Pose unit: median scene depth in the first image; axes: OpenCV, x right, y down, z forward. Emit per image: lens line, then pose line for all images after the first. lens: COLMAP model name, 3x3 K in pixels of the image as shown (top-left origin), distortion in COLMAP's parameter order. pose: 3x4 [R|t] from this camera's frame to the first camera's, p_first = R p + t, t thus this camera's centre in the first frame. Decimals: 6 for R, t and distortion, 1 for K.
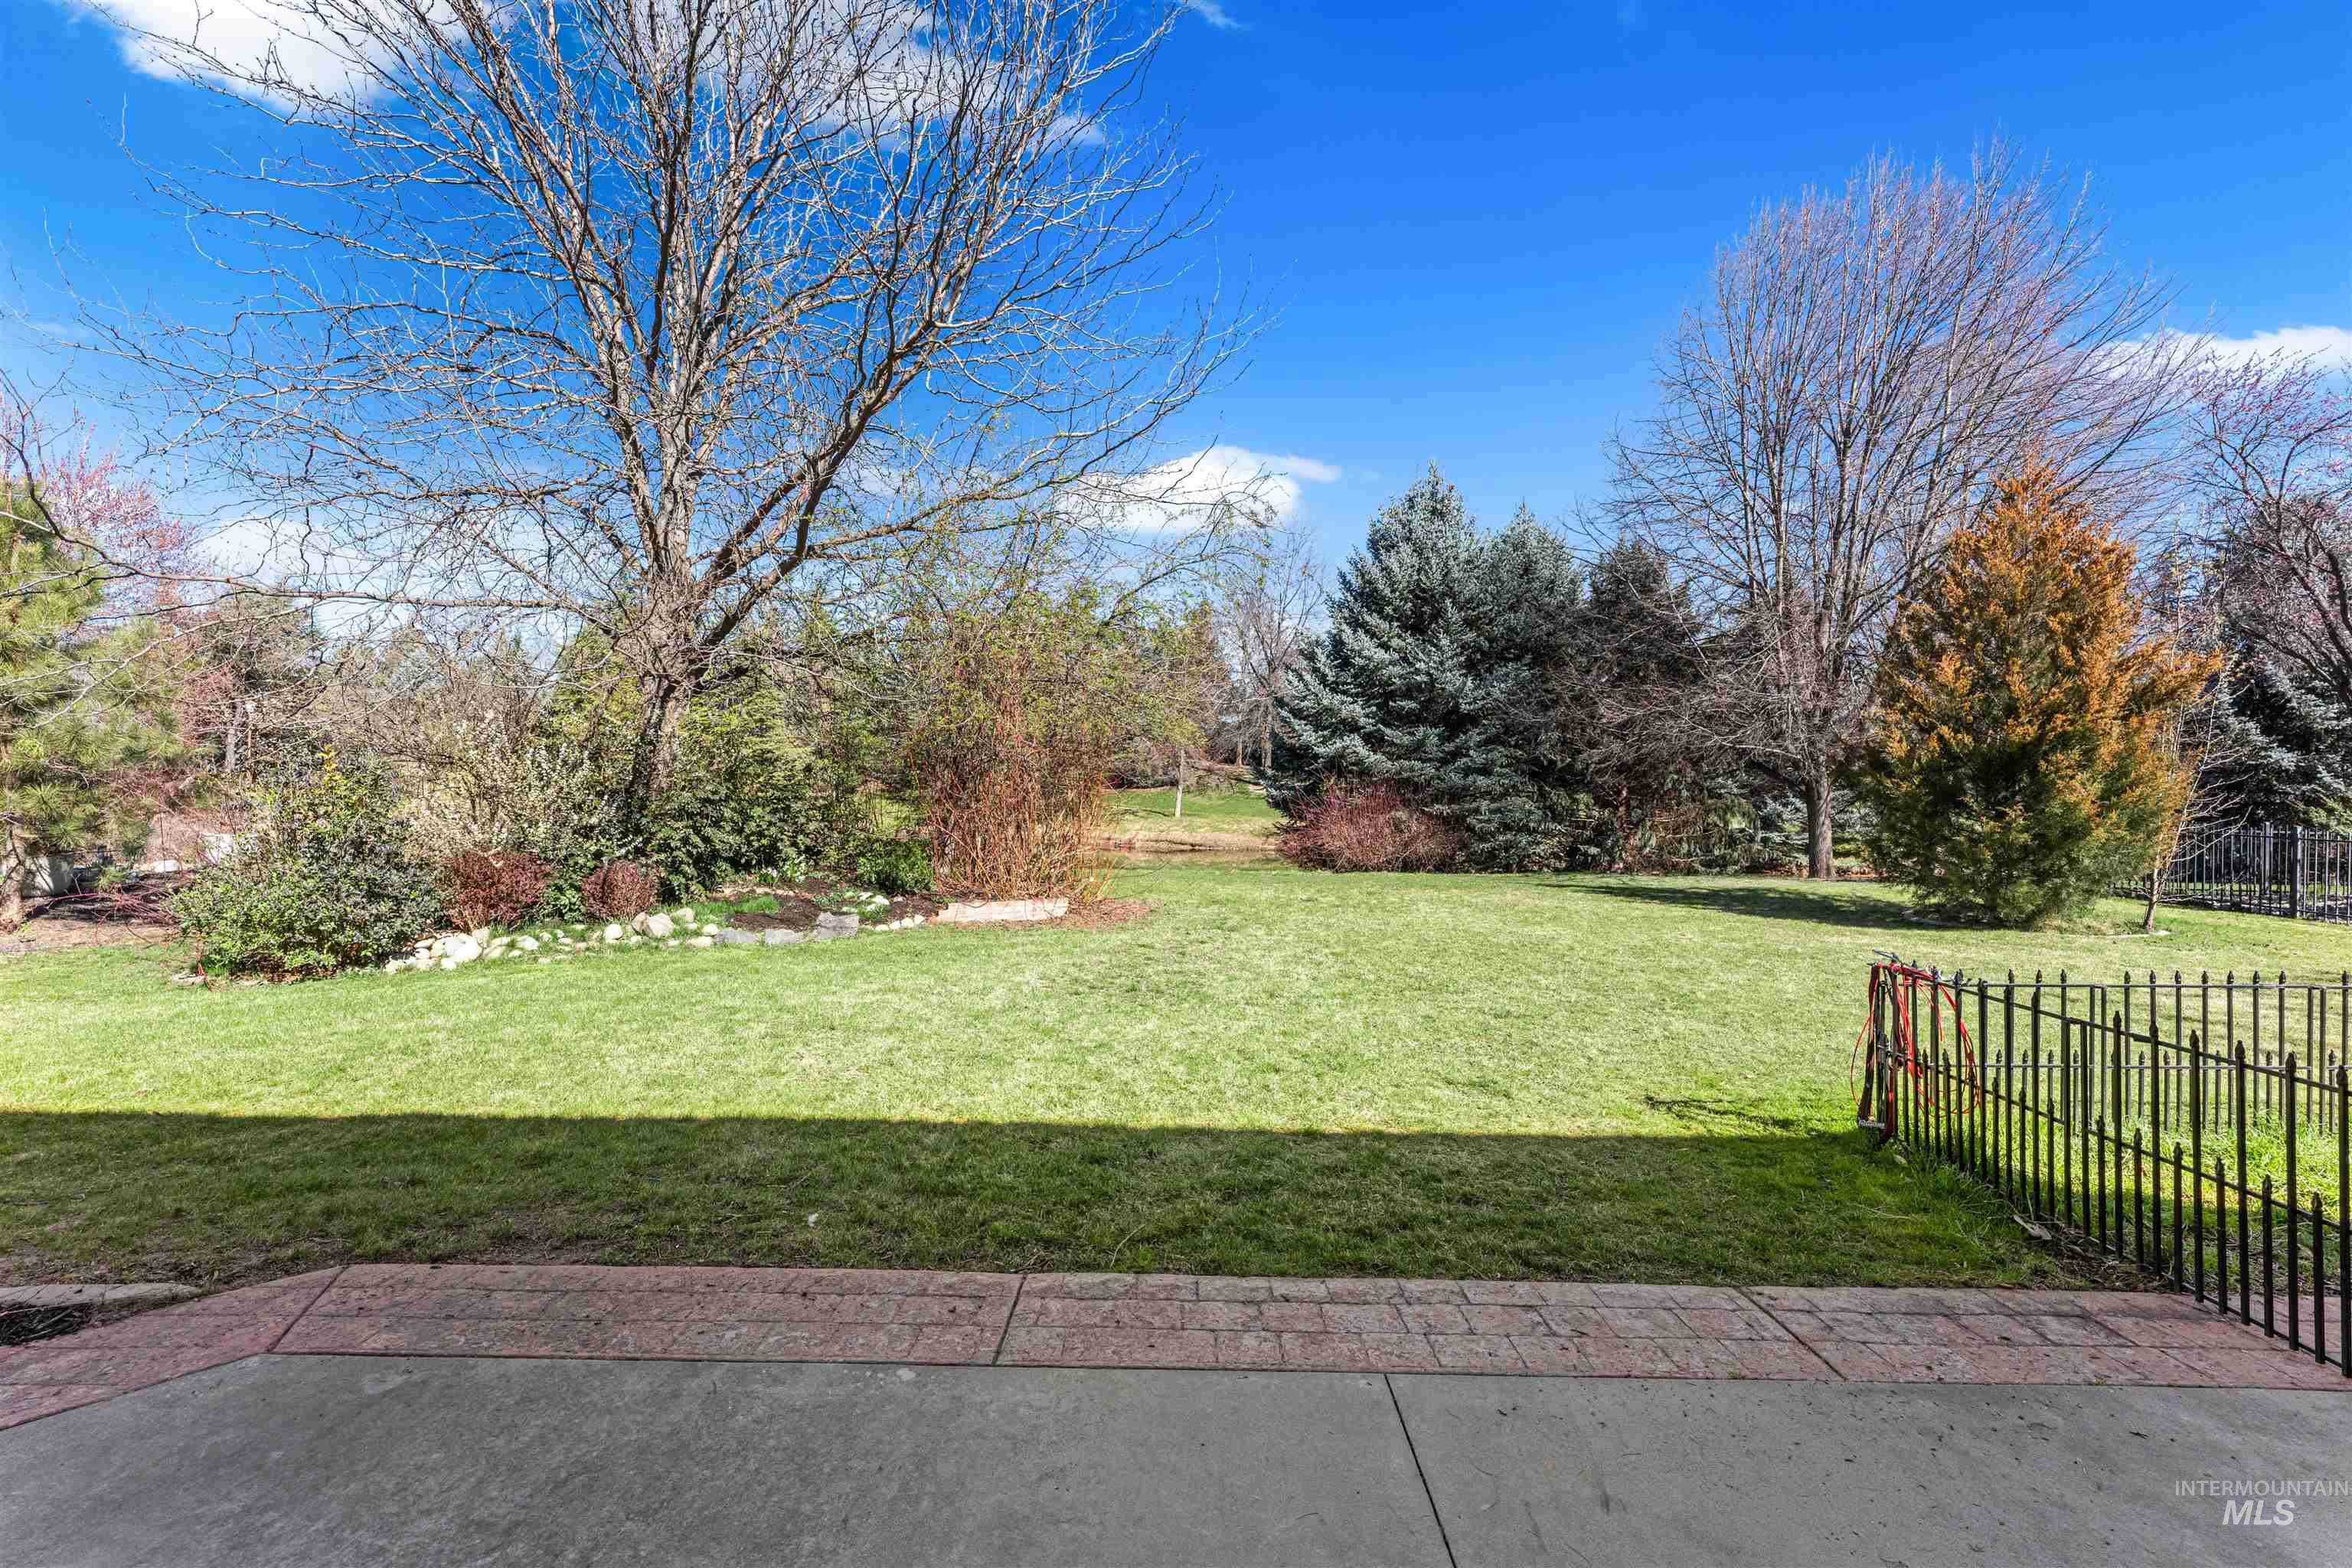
lens RADIAL K [[944.8, 0, 1170.8], [0, 944.8, 779.0], [0, 0, 1]] dist [0.000715, -0.001057]
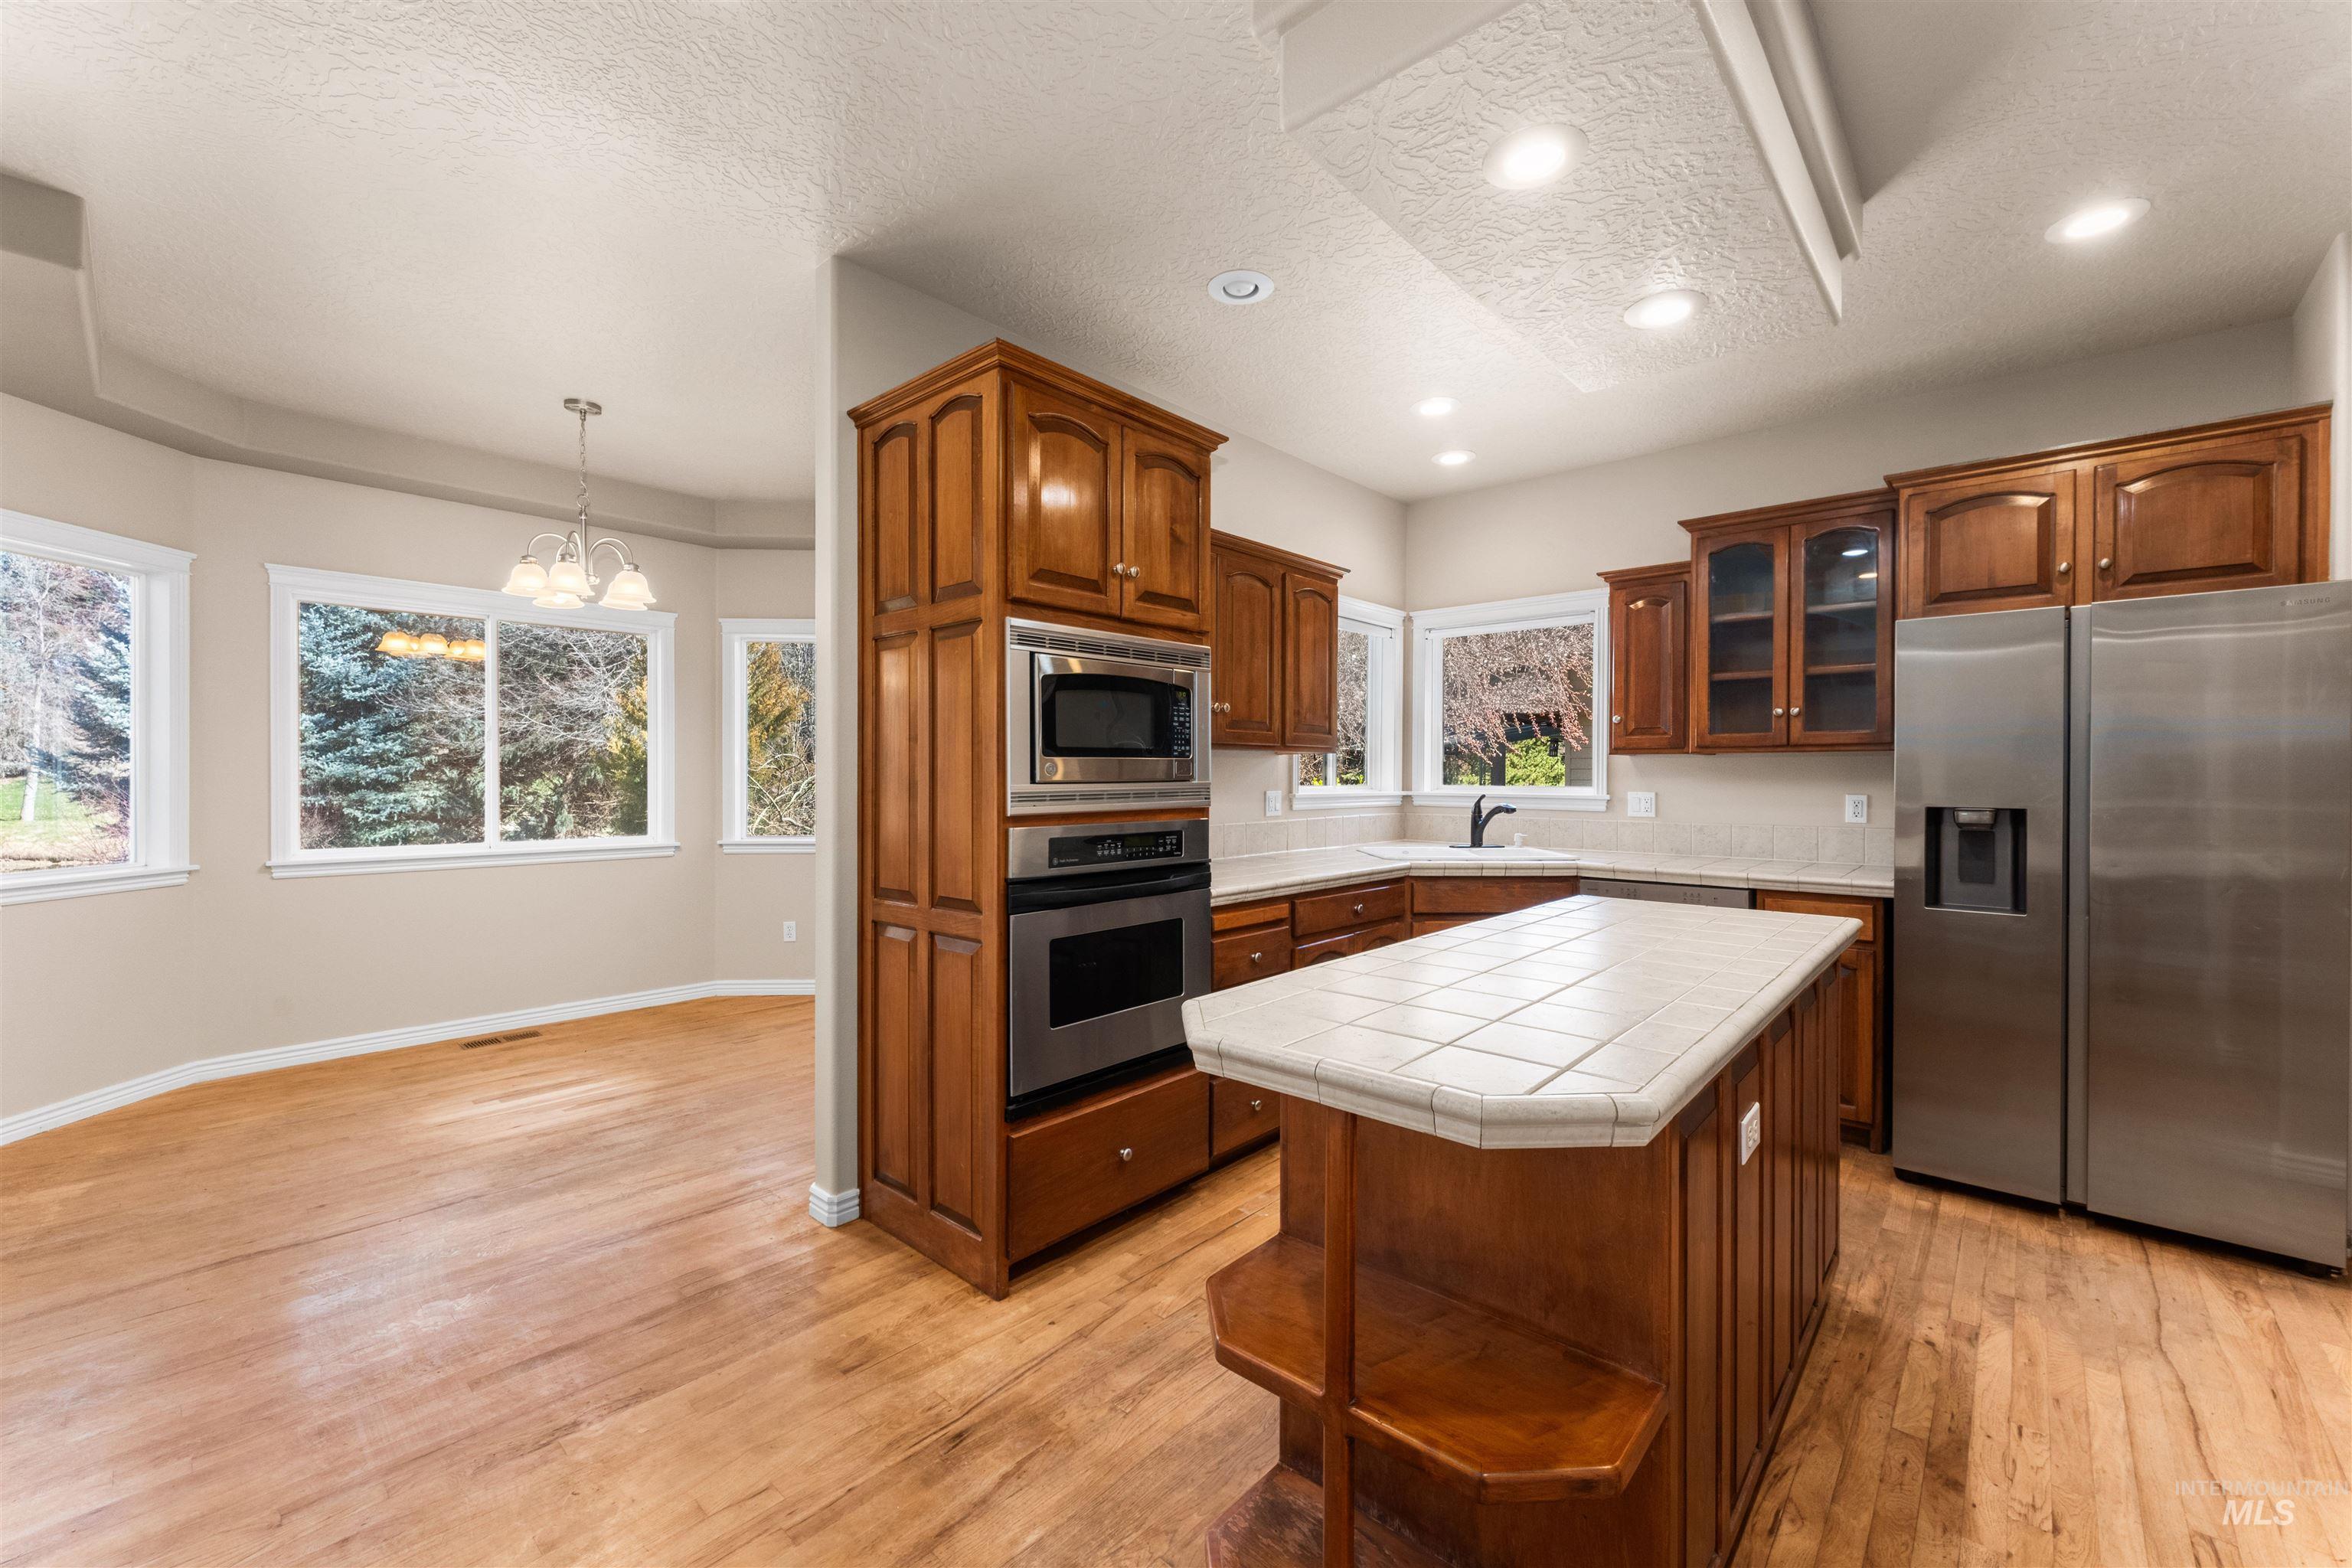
lens RADIAL K [[944.8, 0, 1189.8], [0, 944.8, 784.2], [0, 0, 1]] dist [0.000715, -0.001057]
pose [[0.668024, -0.016461, 0.743957, 0.280790], [0.000524, 0.999765, 0.021650, -0.007552], [-0.744139, -0.014073, 0.667876, -0.489726]]
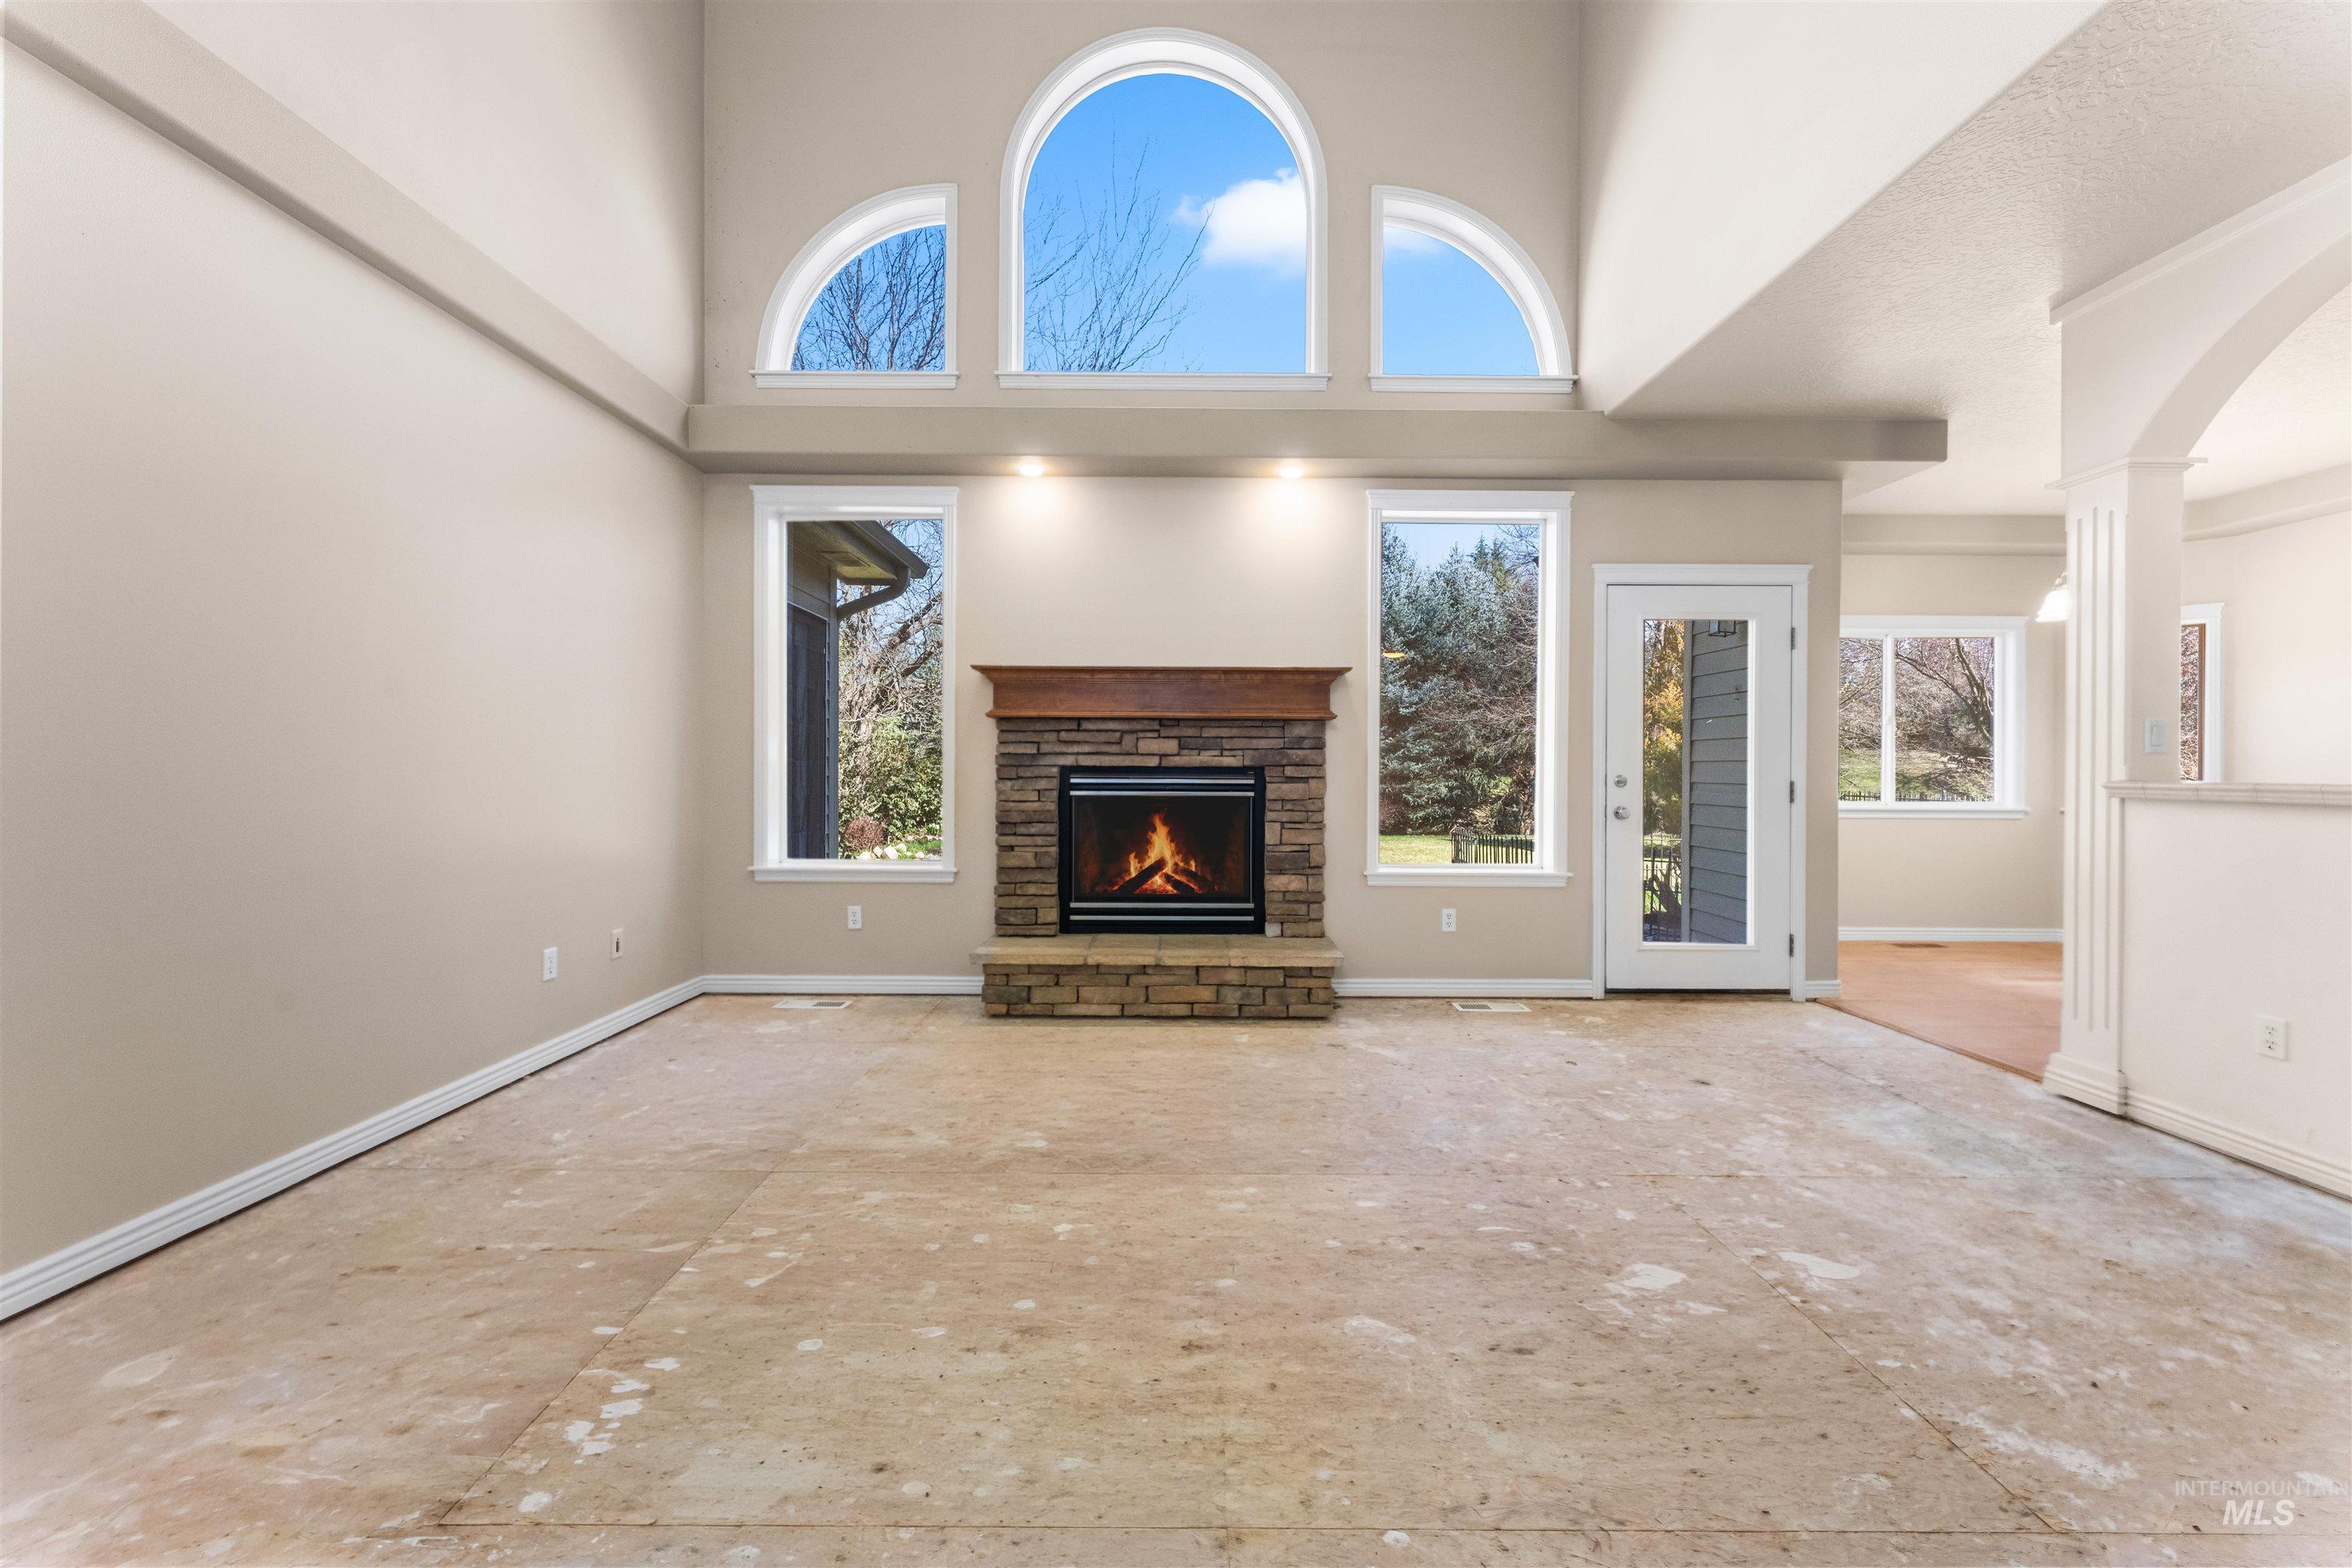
lens RADIAL K [[944.8, 0, 1172.3], [0, 944.8, 776.1], [0, 0, 1]] dist [0.000715, -0.001057]
pose [[0.999970, -0.007624, 0.001292, -0.022519], [0.007612, 0.999930, 0.009056, 0.002701], [-0.001361, -0.009046, 0.999958, -0.541366]]
